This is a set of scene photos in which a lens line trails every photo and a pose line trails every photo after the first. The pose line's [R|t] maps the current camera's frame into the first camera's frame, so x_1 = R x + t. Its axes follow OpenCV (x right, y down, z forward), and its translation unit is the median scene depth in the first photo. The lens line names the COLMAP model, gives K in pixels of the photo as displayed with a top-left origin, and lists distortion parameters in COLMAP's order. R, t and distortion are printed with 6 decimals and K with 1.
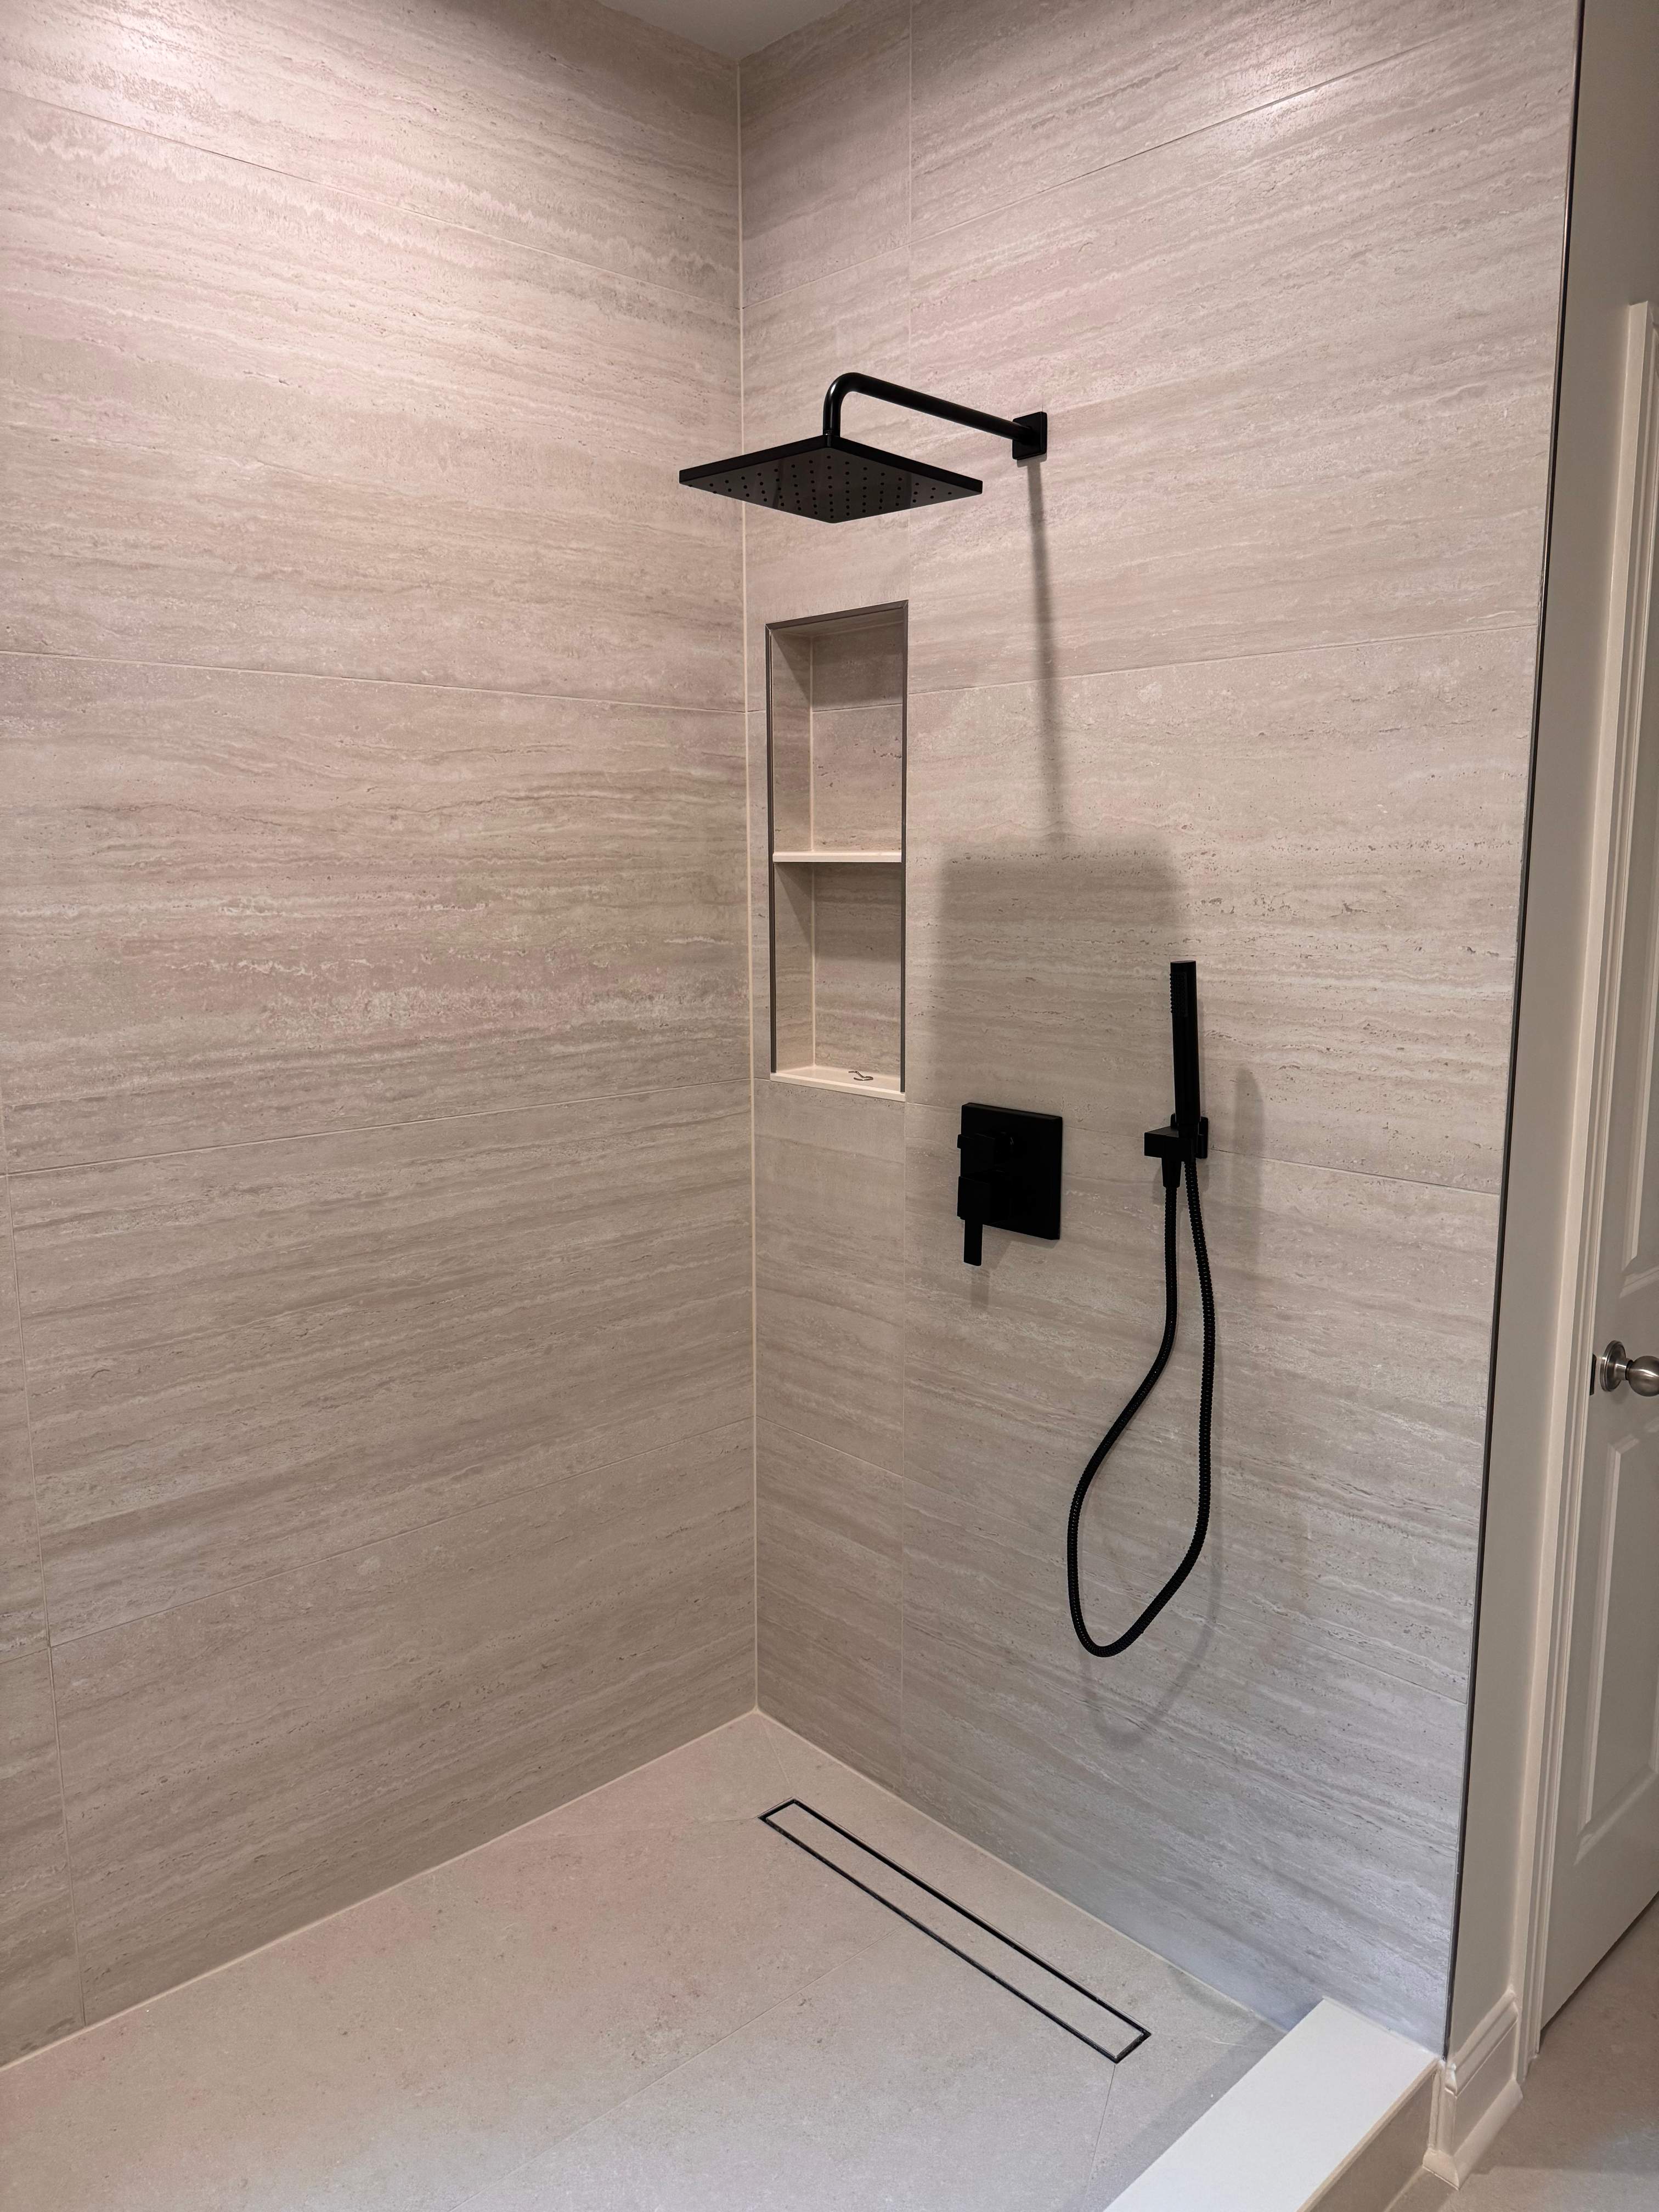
lens RADIAL K [[1551.2, 0, 835.7], [0, 1551.2, 1102.2], [0, 0, 1]] dist [0.083005, -0.125248]
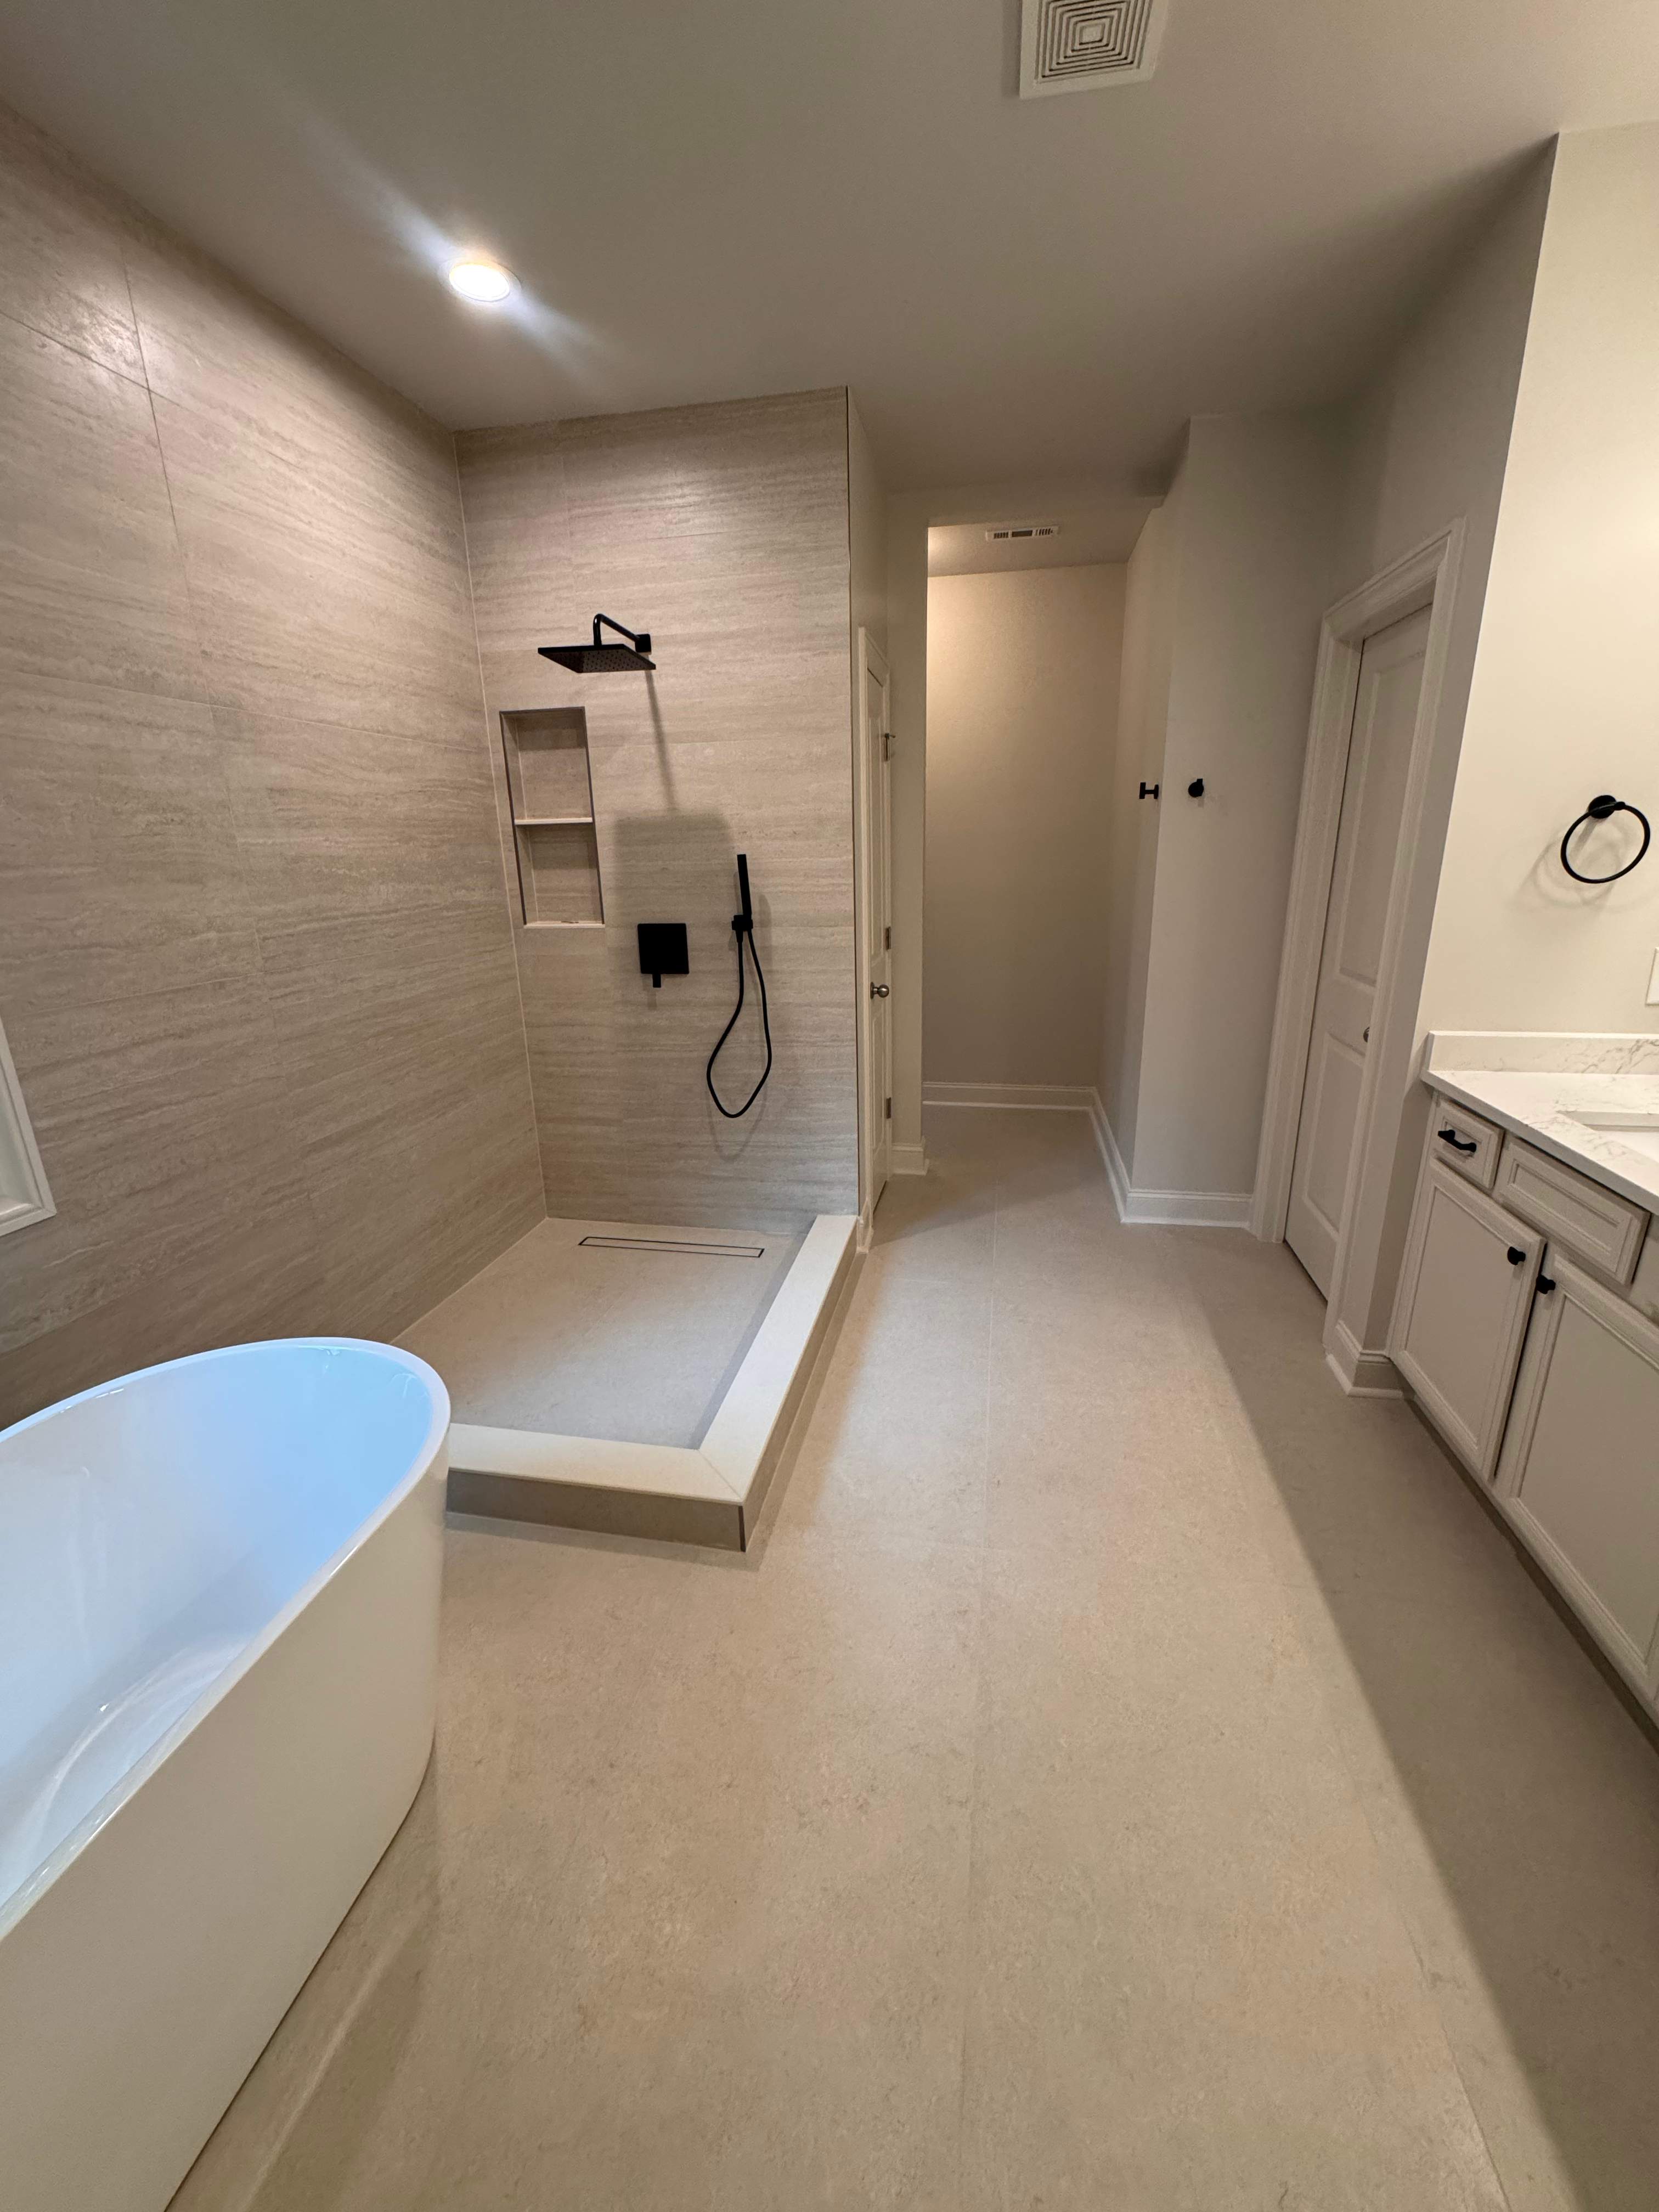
lens RADIAL K [[899.4, 0, 829.5], [0, 899.4, 1106.0], [0, 0, 1]] dist [-0.000308, 0.000139]
pose [[0.809096, -0.177778, 0.560142, -0.510277], [0.113929, 0.982514, 0.147266, 0.107013], [-0.576528, -0.055336, 0.815201, -0.332297]]
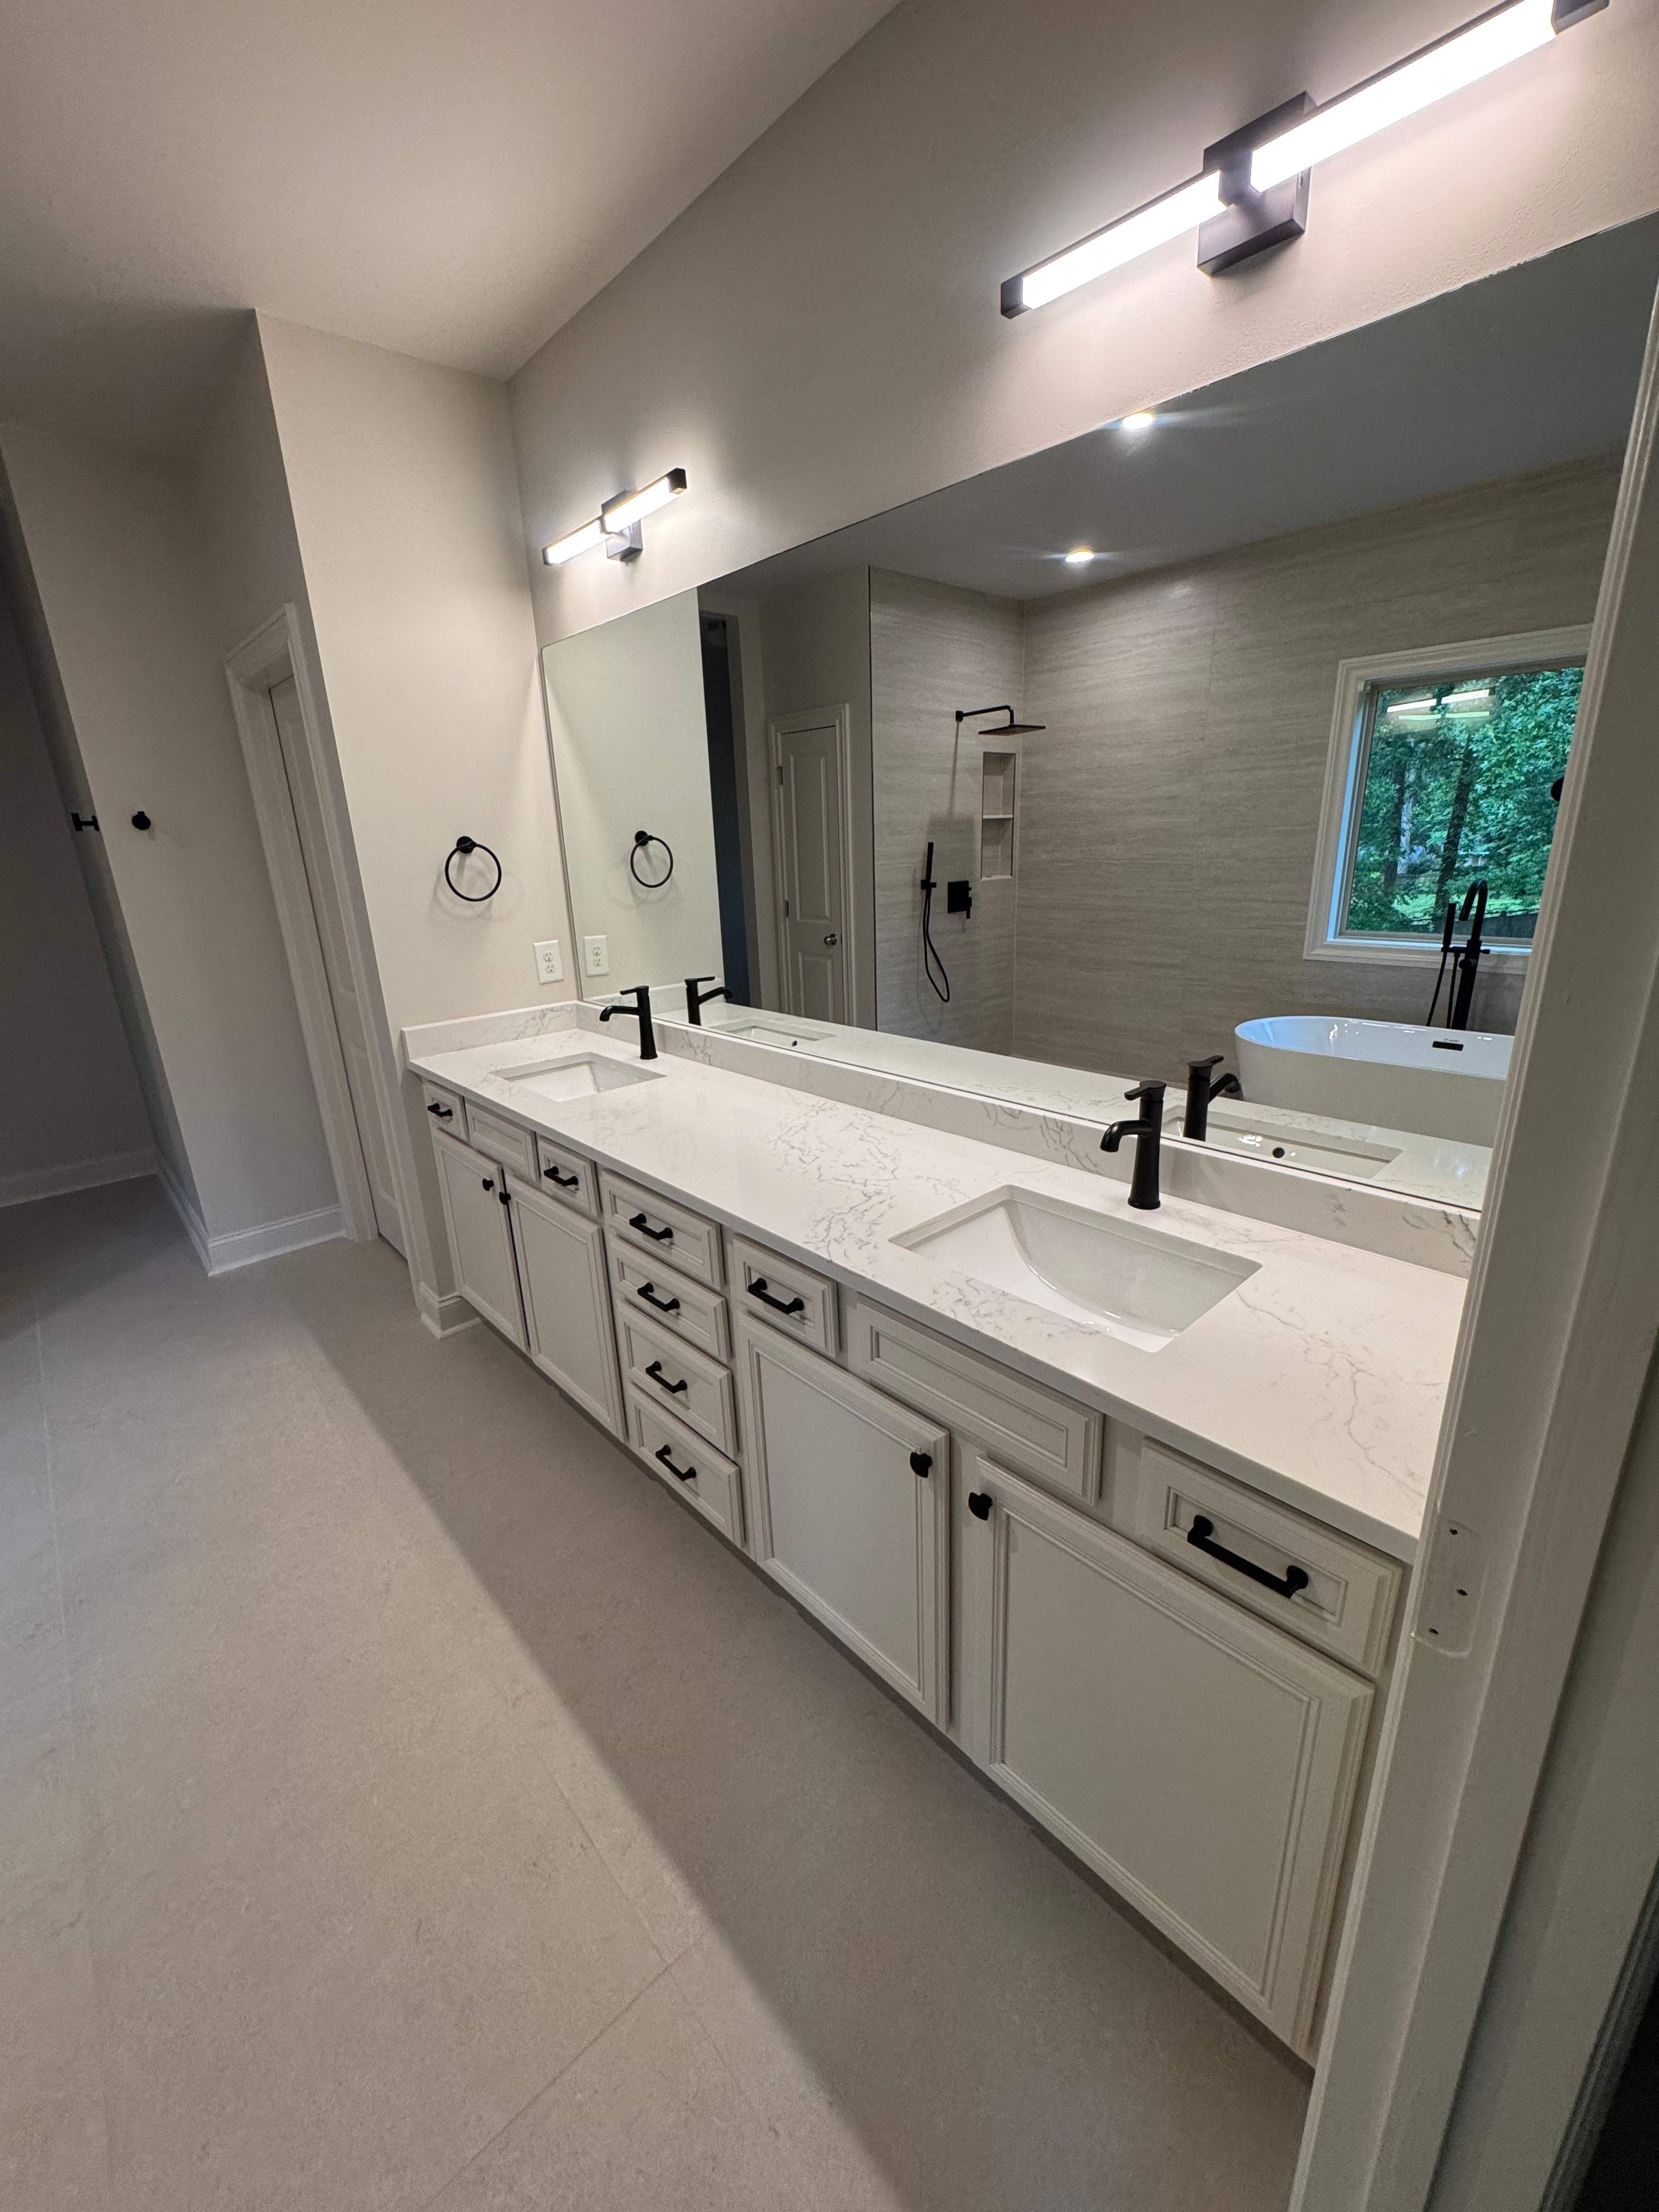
lens RADIAL K [[899.4, 0, 829.5], [0, 899.4, 1106.0], [0, 0, 1]] dist [-0.000308, 0.000139]
pose [[0.016517, -0.292774, 0.956039, -0.564591], [0.199668, 0.937876, 0.283762, 0.115592], [-0.979724, 0.186203, 0.073948, -0.498265]]
